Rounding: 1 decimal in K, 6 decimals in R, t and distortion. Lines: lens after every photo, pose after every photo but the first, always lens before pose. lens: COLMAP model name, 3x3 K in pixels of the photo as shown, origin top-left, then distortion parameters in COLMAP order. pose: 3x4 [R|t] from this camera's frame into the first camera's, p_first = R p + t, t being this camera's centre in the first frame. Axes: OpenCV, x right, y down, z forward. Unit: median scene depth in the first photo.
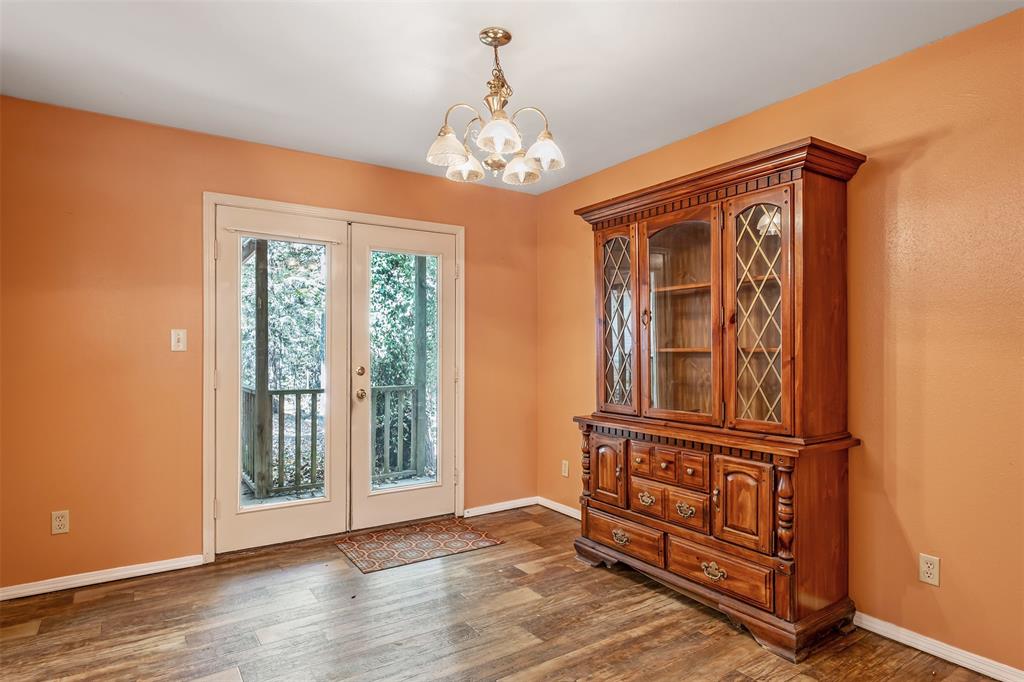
lens RADIAL K [[579.1, 0, 504.0], [0, 579.1, 350.9], [0, 0, 1]] dist [-0.003834, -0.000319]
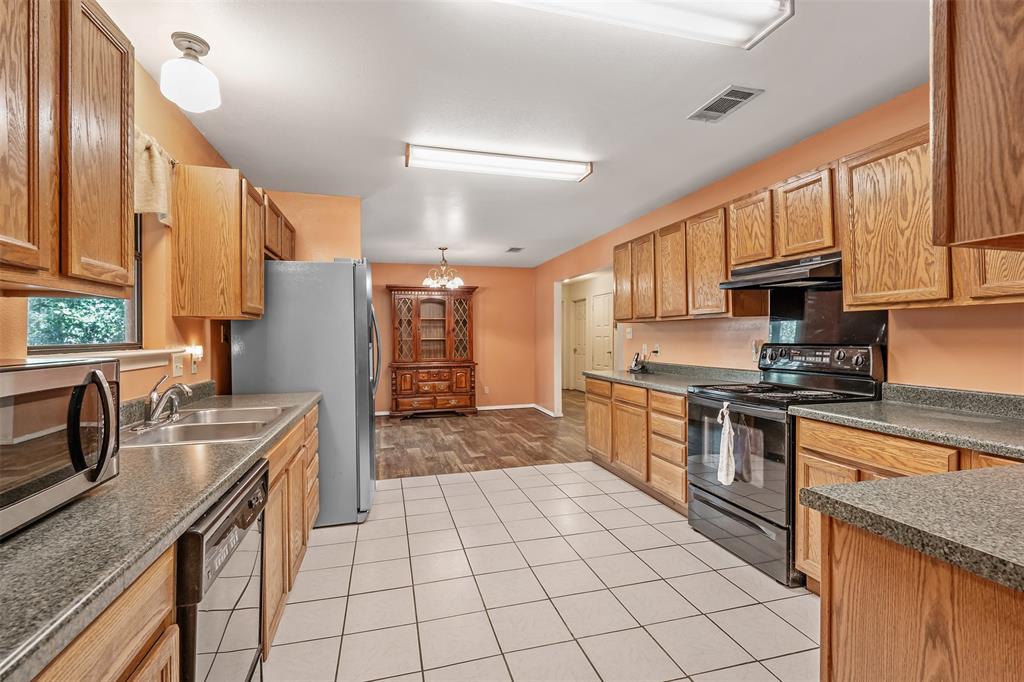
lens RADIAL K [[455.4, 0, 509.9], [0, 455.4, 336.4], [0, 0, 1]] dist [-0.001774, -0.000416]
pose [[0.308147, -0.003567, 0.951332, -2.150812], [0.011825, 0.999930, -0.000081, -0.012840], [-0.951265, 0.011275, 0.308168, -0.176300]]
